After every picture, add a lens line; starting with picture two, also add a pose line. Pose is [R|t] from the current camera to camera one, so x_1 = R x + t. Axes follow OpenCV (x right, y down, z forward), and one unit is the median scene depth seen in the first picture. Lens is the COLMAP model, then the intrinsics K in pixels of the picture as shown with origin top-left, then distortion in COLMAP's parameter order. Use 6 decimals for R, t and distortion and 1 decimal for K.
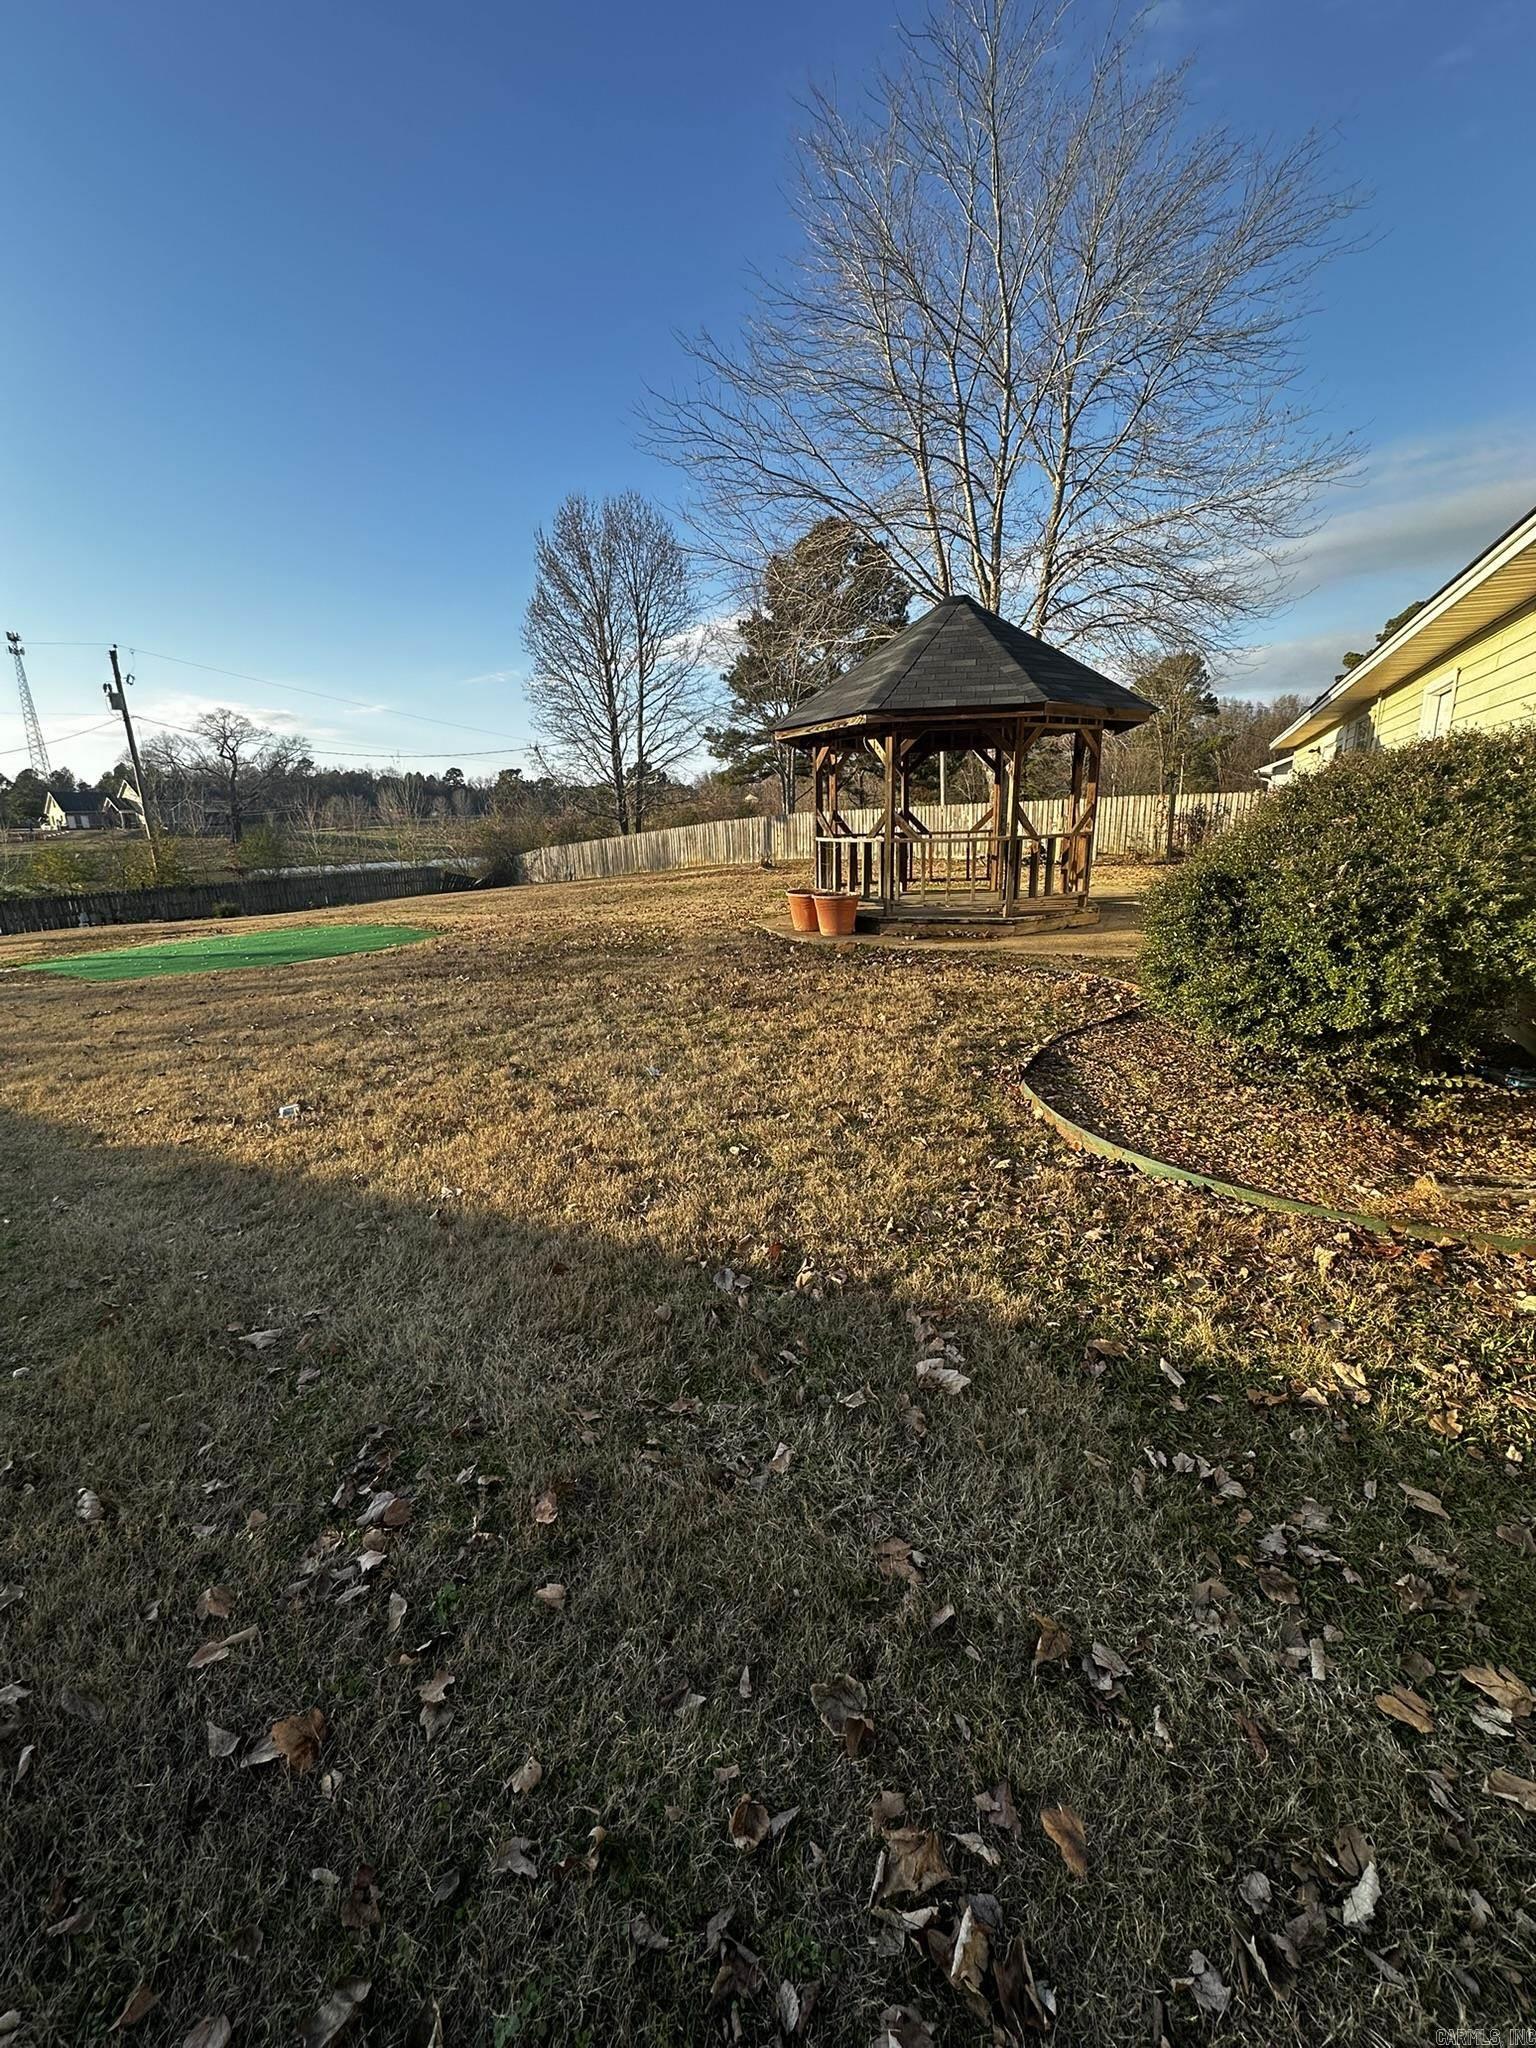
lens RADIAL K [[815.1, 0, 770.0], [0, 815.1, 1026.7], [0, 0, 1]] dist [-0.003621, 0.000847]
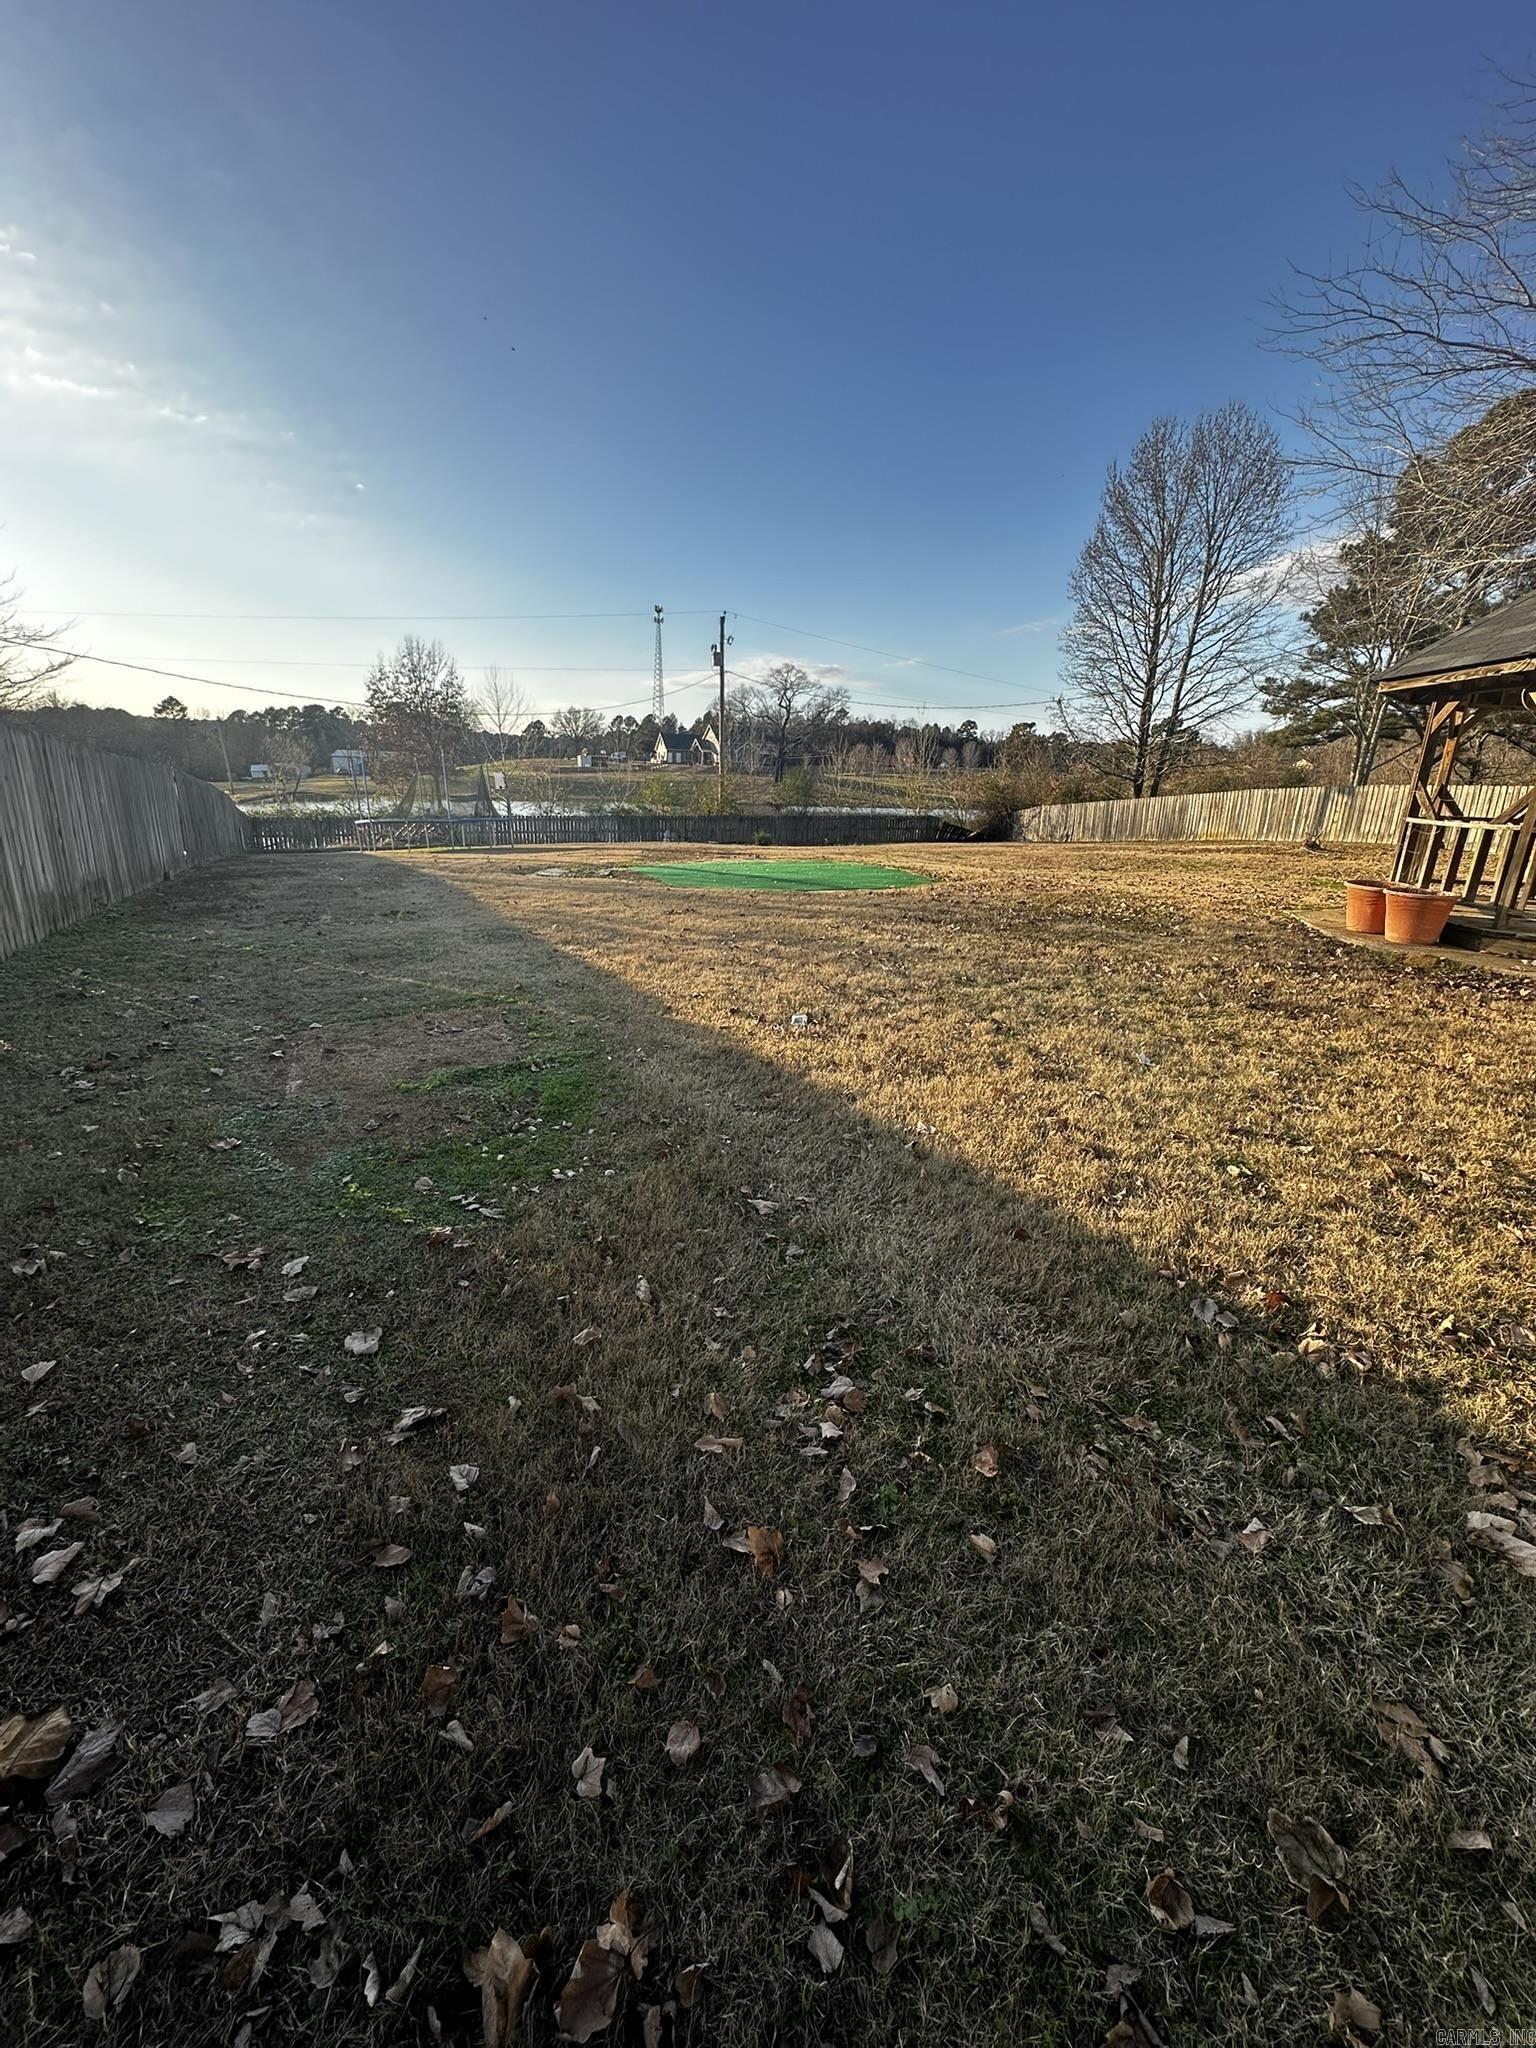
lens RADIAL K [[815.1, 0, 766.8], [0, 815.1, 1029.5], [0, 0, 1]] dist [-0.003621, 0.000847]
pose [[0.834620, 0.212331, -0.508256, -0.025060], [-0.184609, 0.977179, 0.105078, 0.002541], [0.518969, 0.006128, 0.854771, -0.002902]]
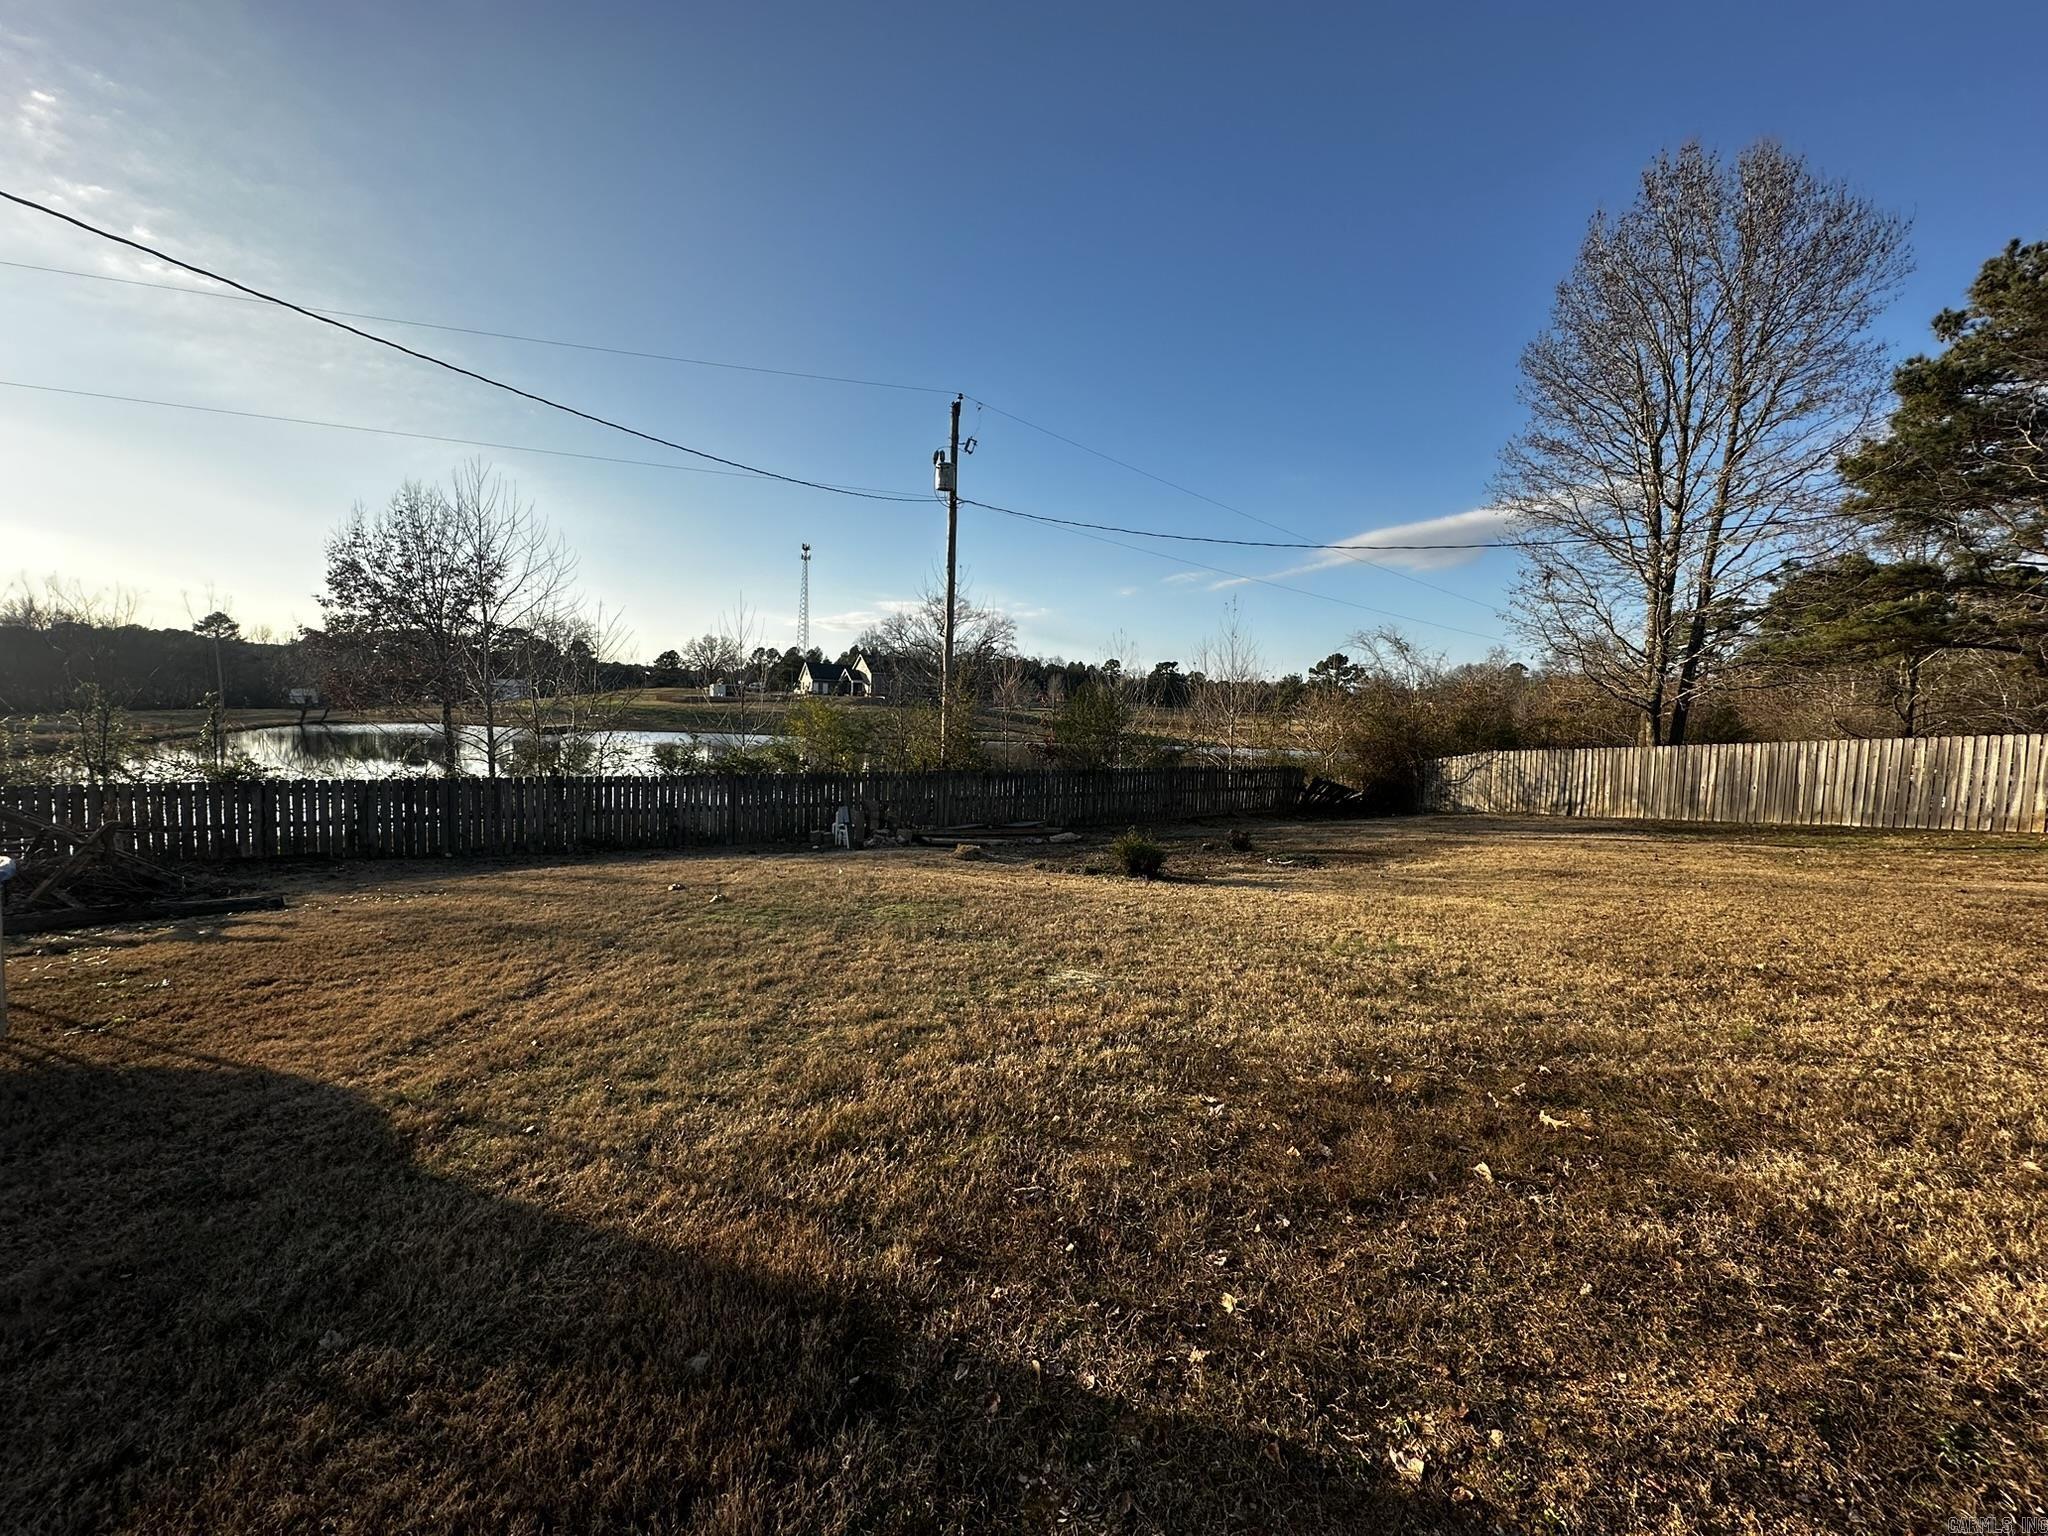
lens RADIAL K [[815.1, 0, 1023.6], [0, 815.1, 773.0], [0, 0, 1]] dist [-0.003621, 0.000847]
pose [[0.902869, 0.092356, -0.419879, -2.085902], [-0.165159, 0.976220, -0.140415, -0.442829], [0.396926, 0.196123, 0.896652, 2.264206]]
